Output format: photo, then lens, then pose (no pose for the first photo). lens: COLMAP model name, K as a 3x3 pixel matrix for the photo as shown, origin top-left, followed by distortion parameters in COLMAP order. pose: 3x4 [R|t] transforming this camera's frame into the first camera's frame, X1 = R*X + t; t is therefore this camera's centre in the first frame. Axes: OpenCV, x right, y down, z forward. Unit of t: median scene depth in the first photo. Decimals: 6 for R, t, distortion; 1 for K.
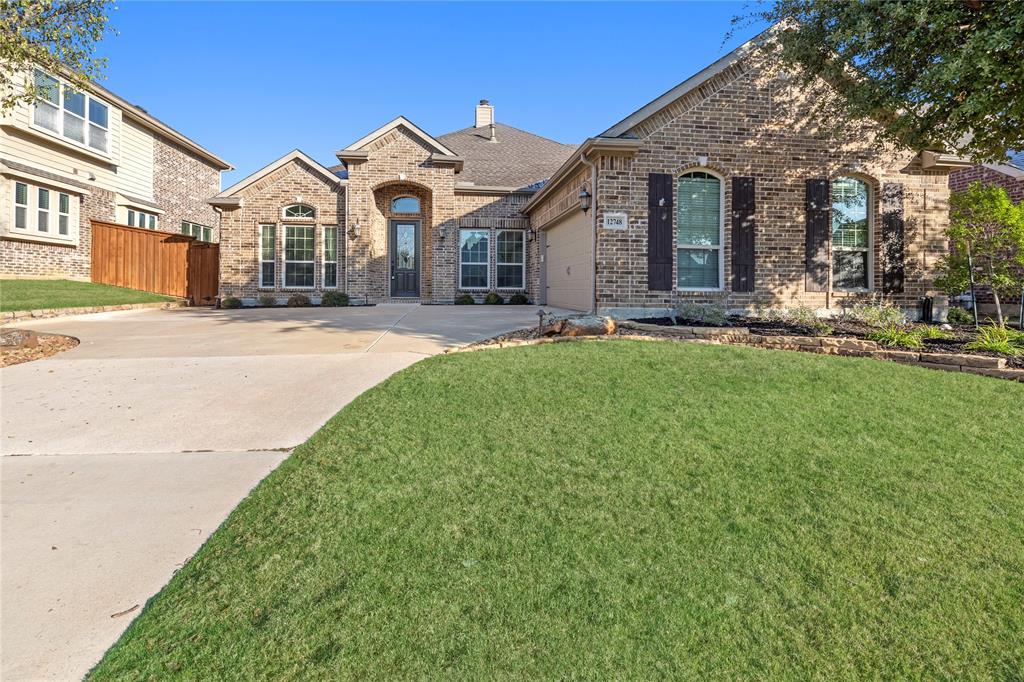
lens RADIAL K [[476.5, 0, 510.3], [0, 476.5, 301.7], [0, 0, 1]] dist [0.002158, -0.000354]
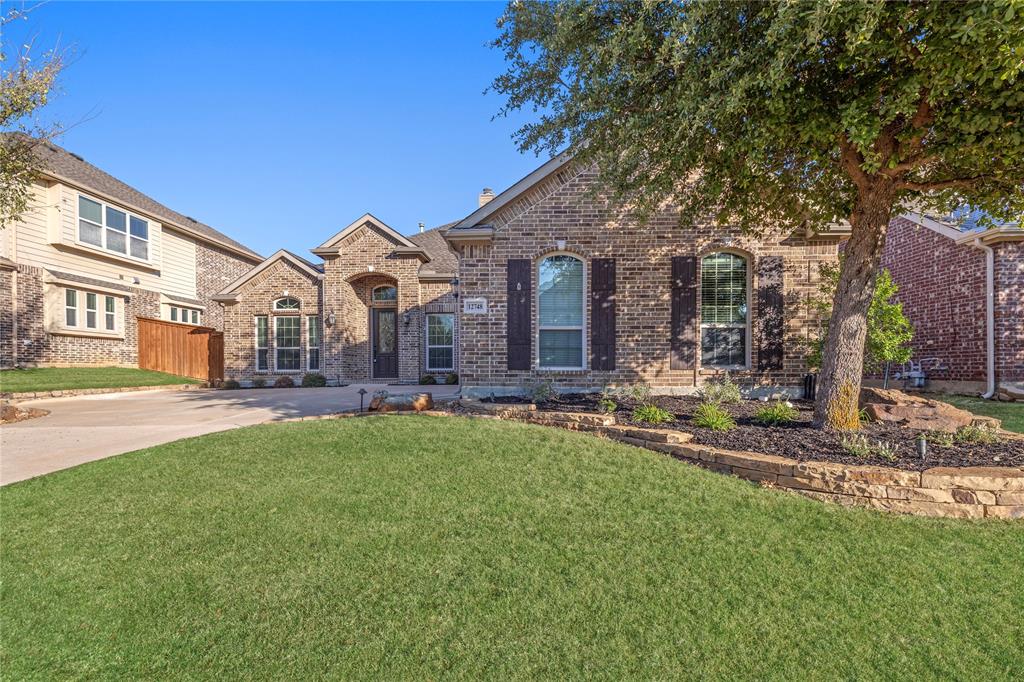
lens RADIAL K [[470.2, 0, 512.1], [0, 470.2, 393.1], [0, 0, 1]] dist [-0.001731, -0.000090]
pose [[0.985997, -0.003182, -0.166734, 0.439653], [0.007002, 0.999726, 0.022332, 0.003737], [0.166618, -0.023186, 0.985749, -0.031993]]
